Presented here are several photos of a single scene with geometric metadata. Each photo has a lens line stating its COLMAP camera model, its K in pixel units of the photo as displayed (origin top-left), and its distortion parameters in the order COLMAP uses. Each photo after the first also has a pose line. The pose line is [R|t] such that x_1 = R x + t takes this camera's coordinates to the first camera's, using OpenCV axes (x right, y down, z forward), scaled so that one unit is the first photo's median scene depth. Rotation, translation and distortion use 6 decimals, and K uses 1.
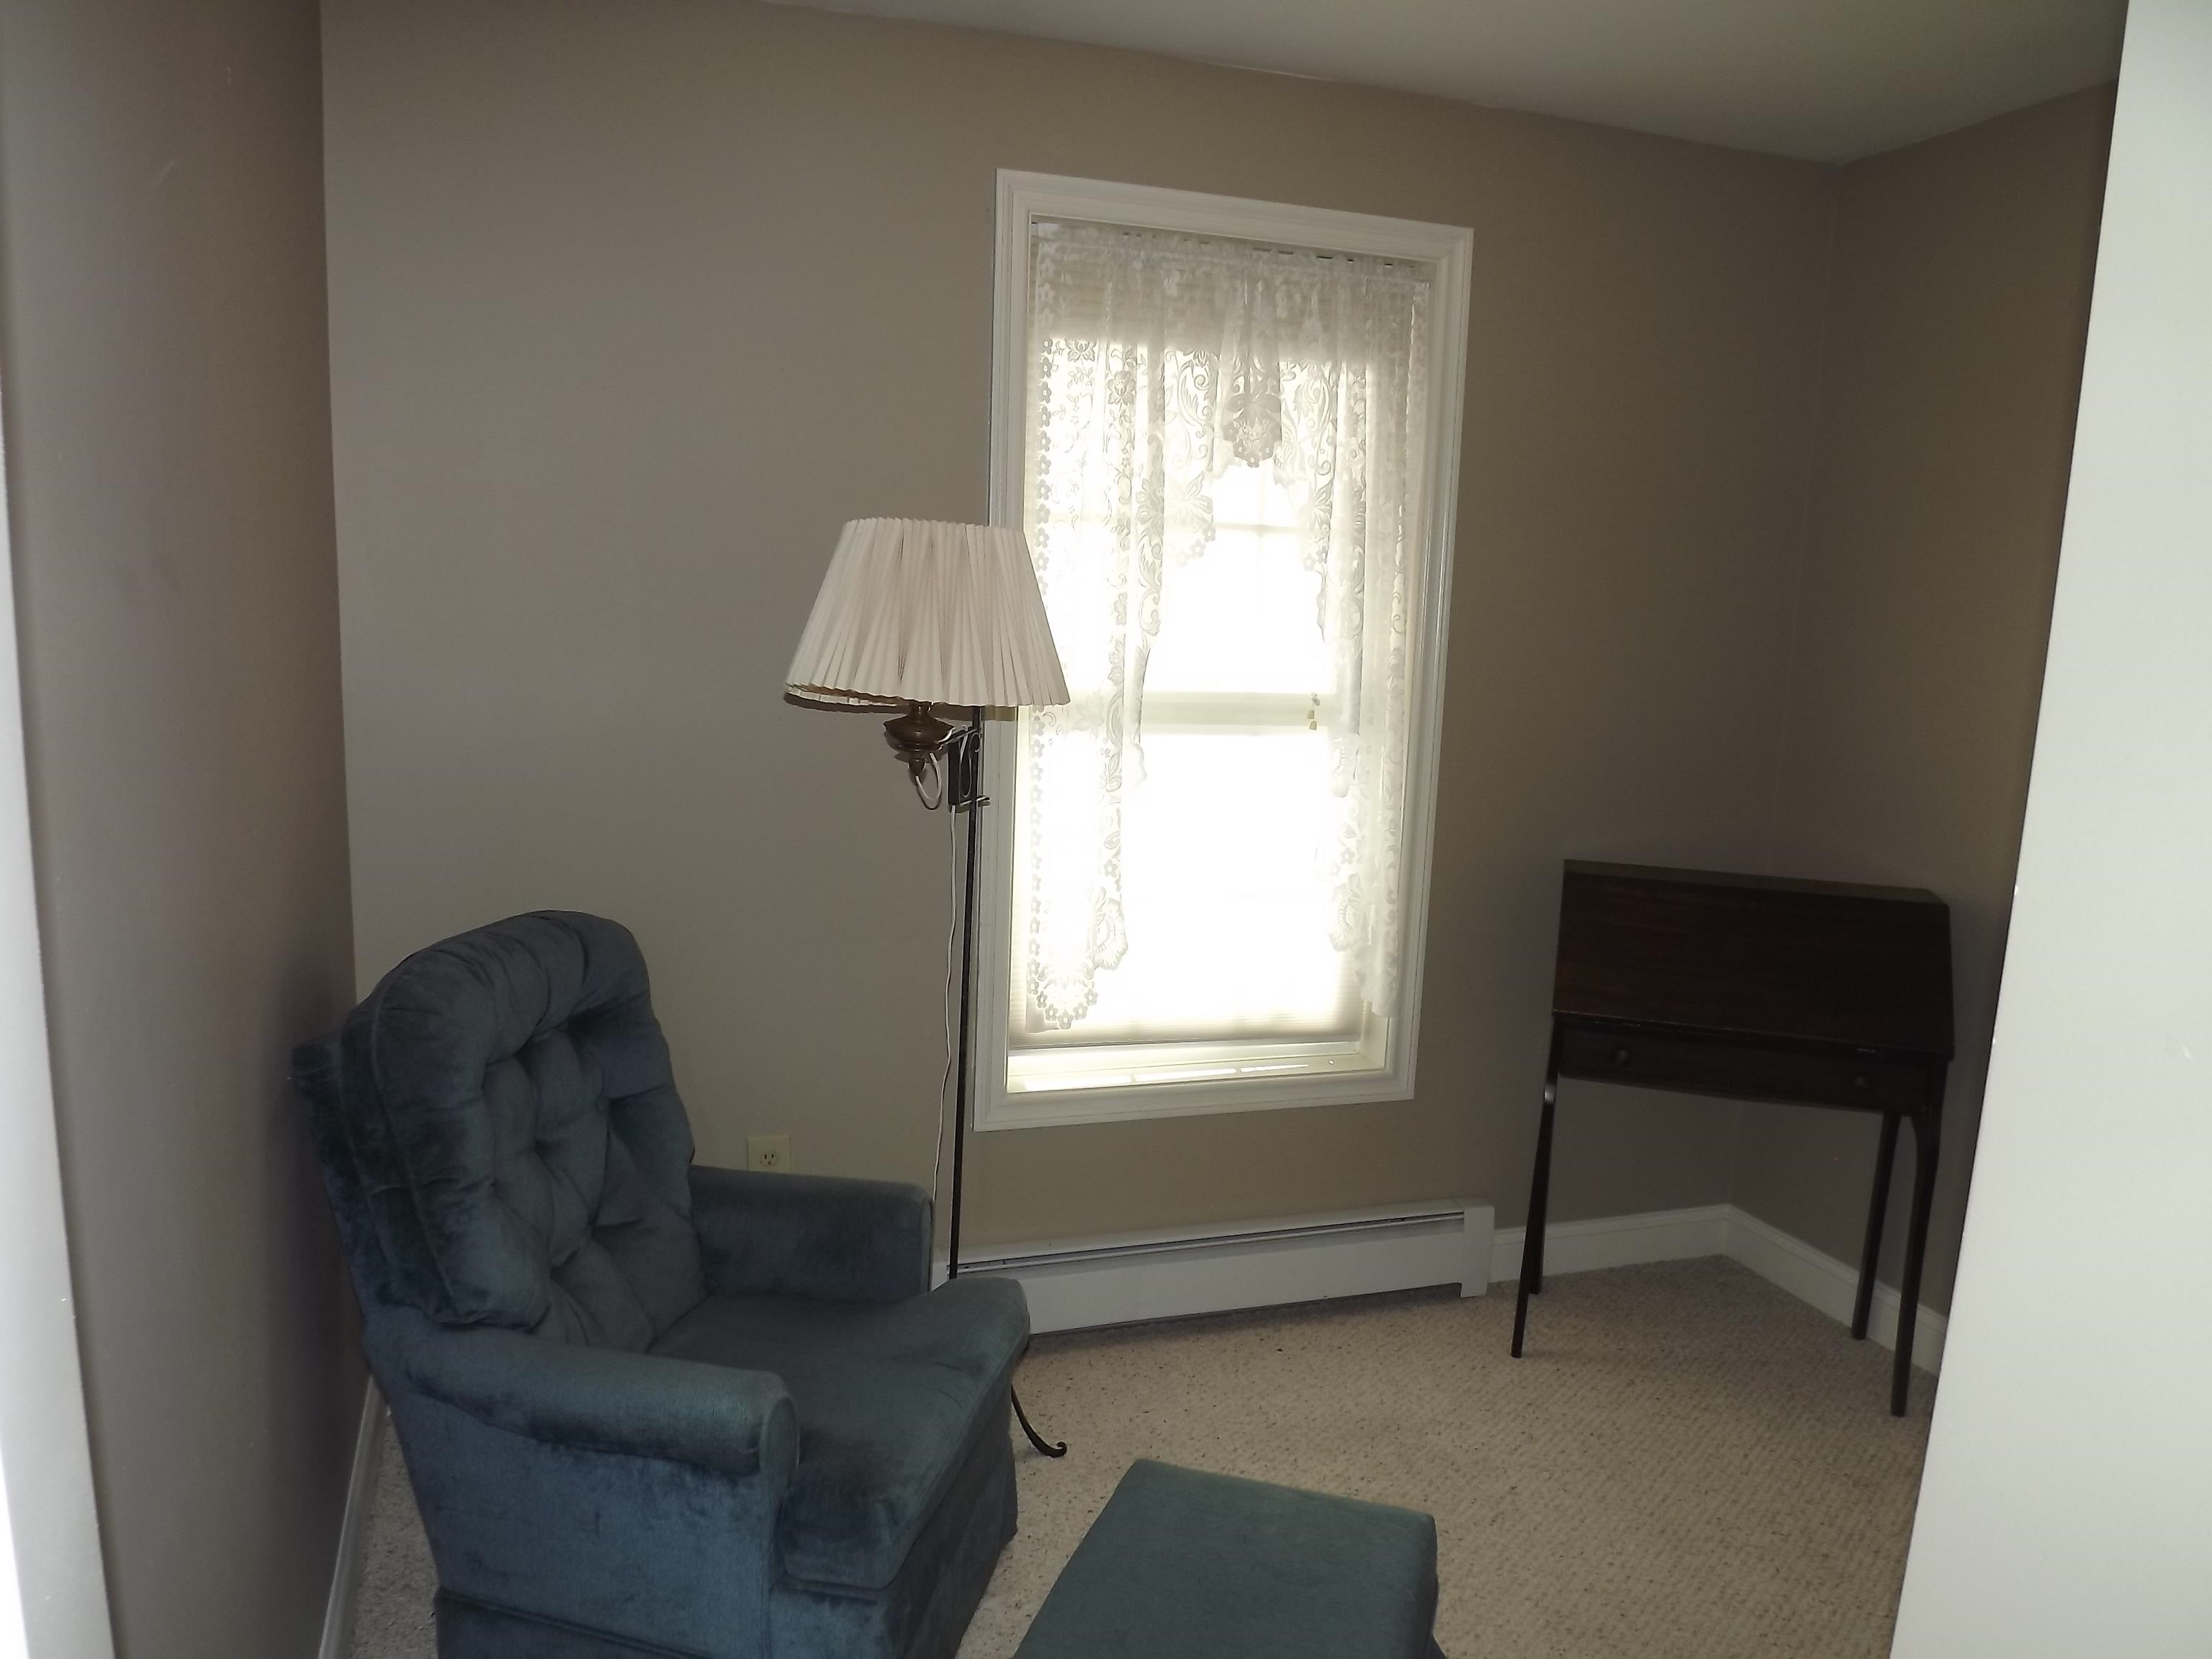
lens RADIAL K [[1591.8, 0, 1089.2], [0, 1591.8, 829.5], [0, 0, 1]] dist [-0.071260, 0.011402]
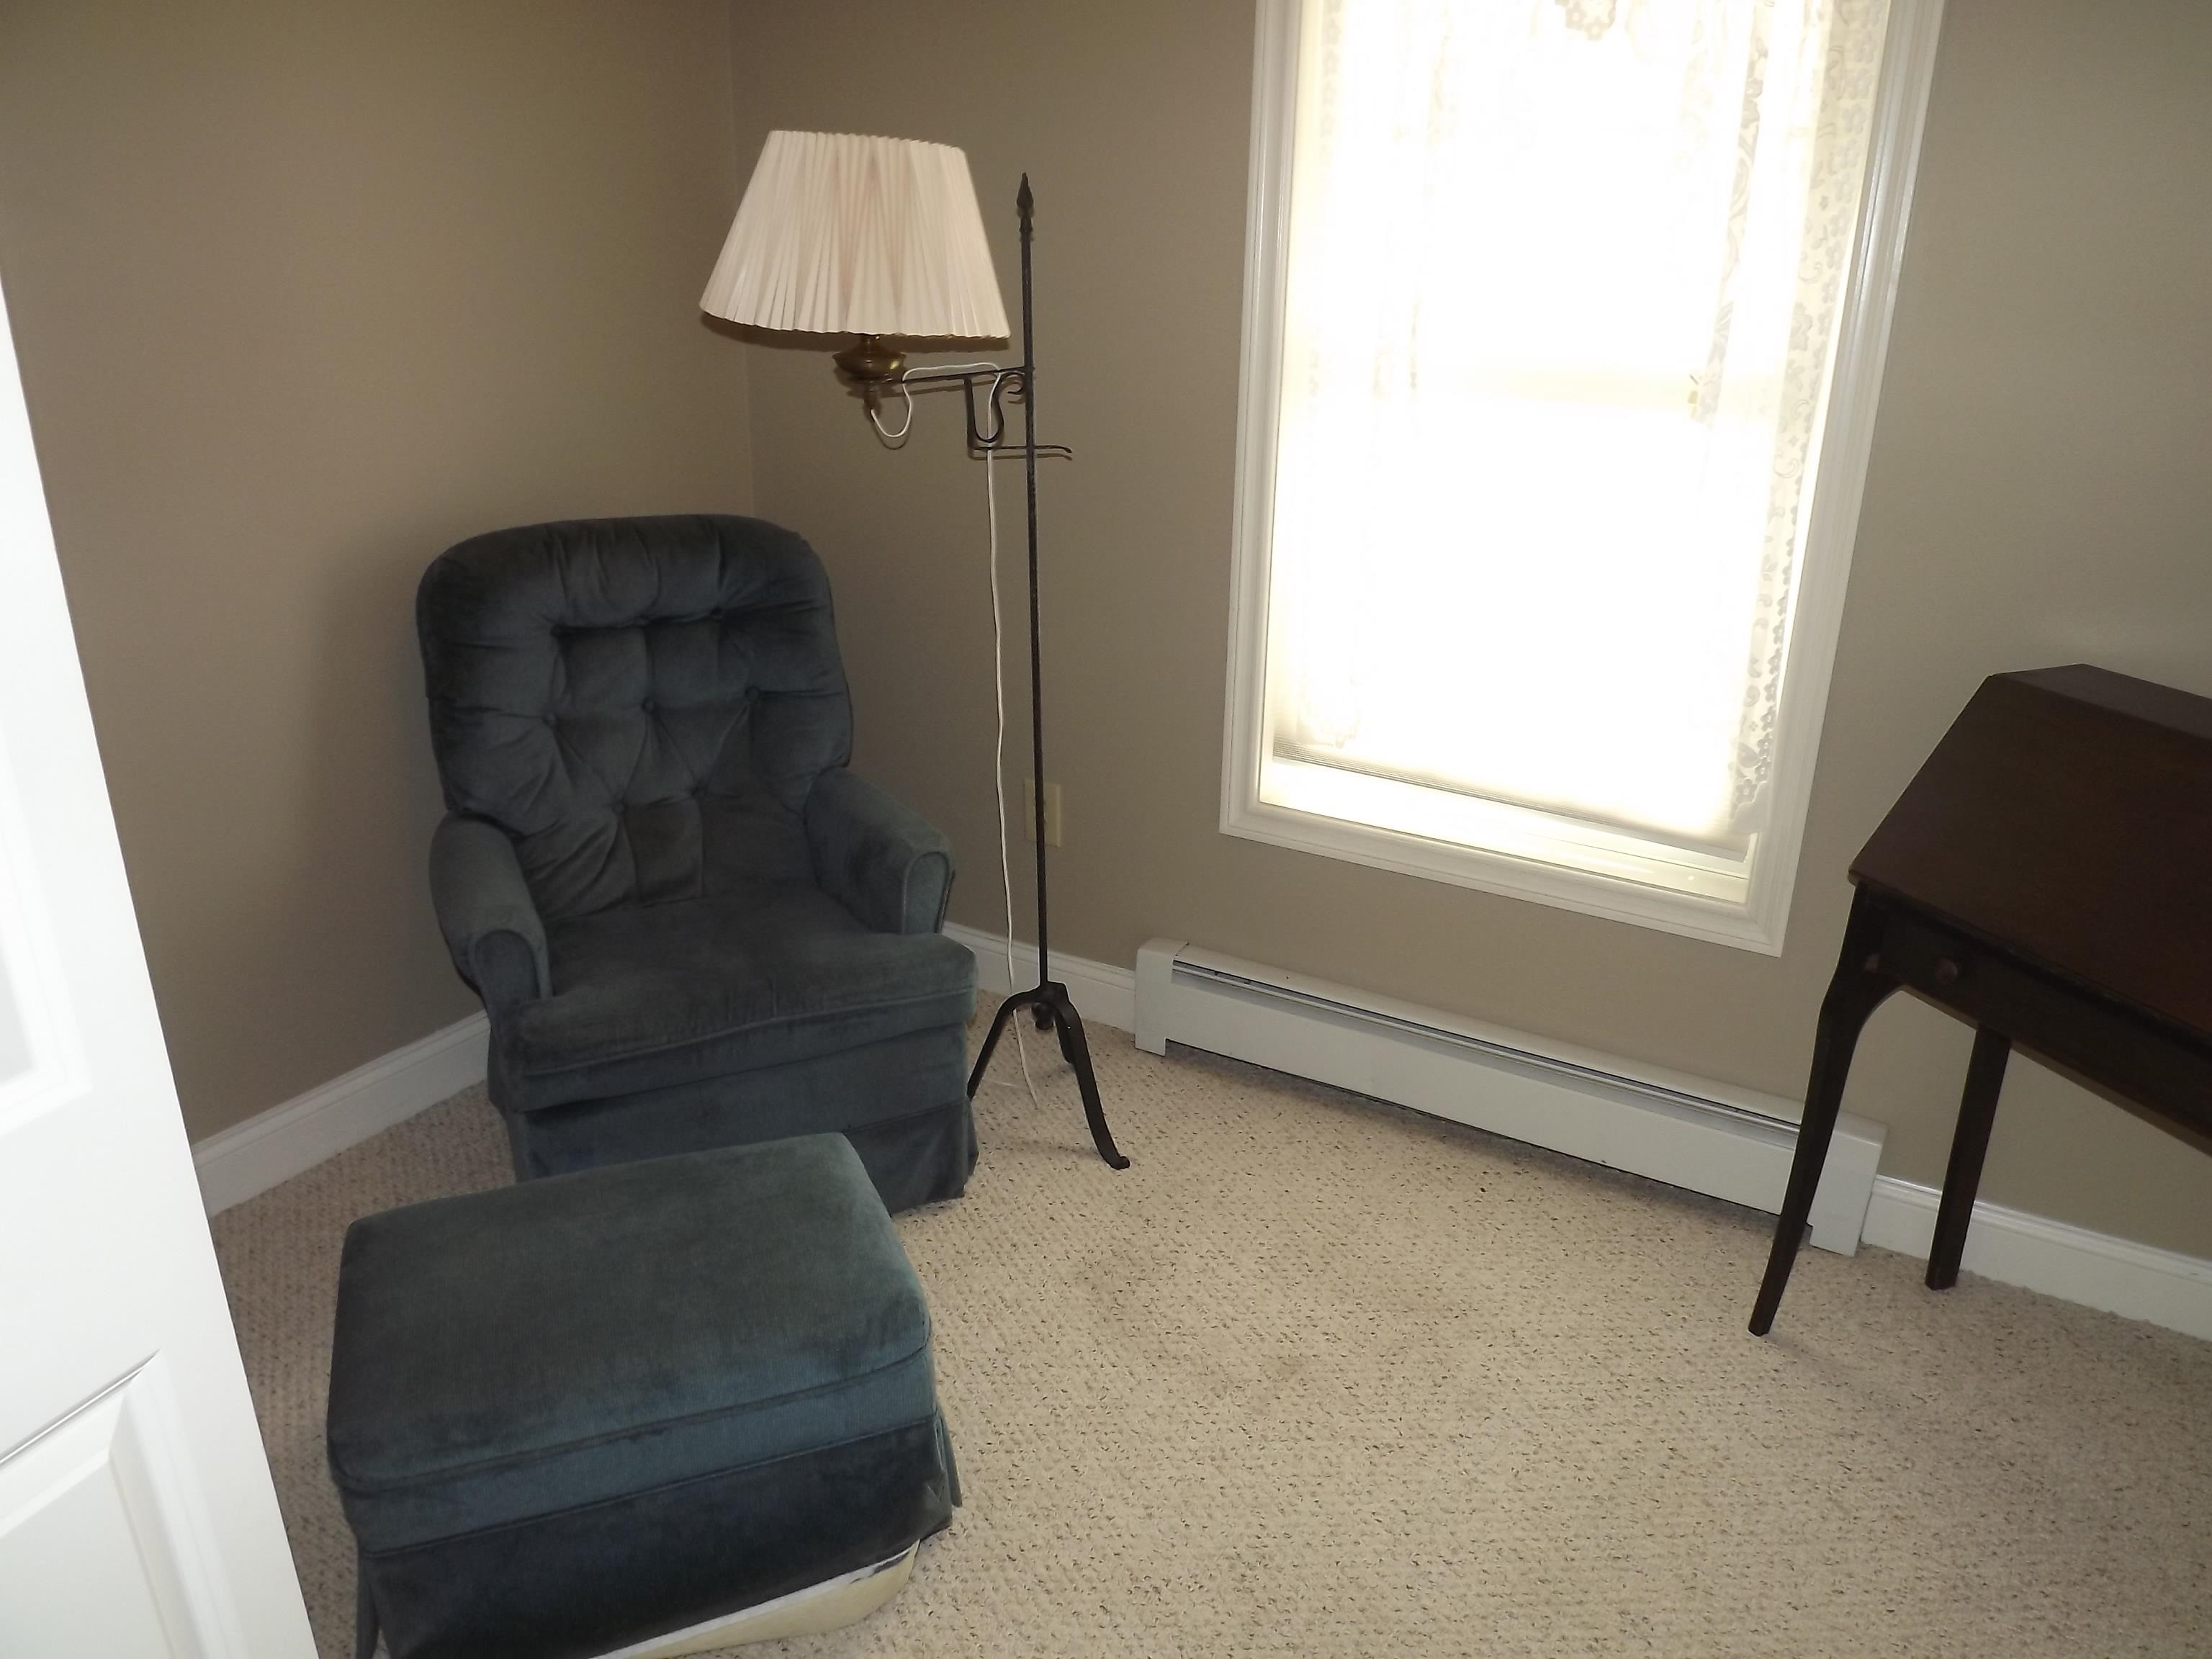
lens RADIAL K [[1591.8, 0, 1106.0], [0, 1591.8, 819.4], [0, 0, 1]] dist [-0.071260, 0.011402]
pose [[0.662536, 0.241776, -0.708937, 0.531976], [-0.105878, 0.967198, 0.230905, -0.024177], [0.741509, -0.077921, 0.666402, 0.325488]]
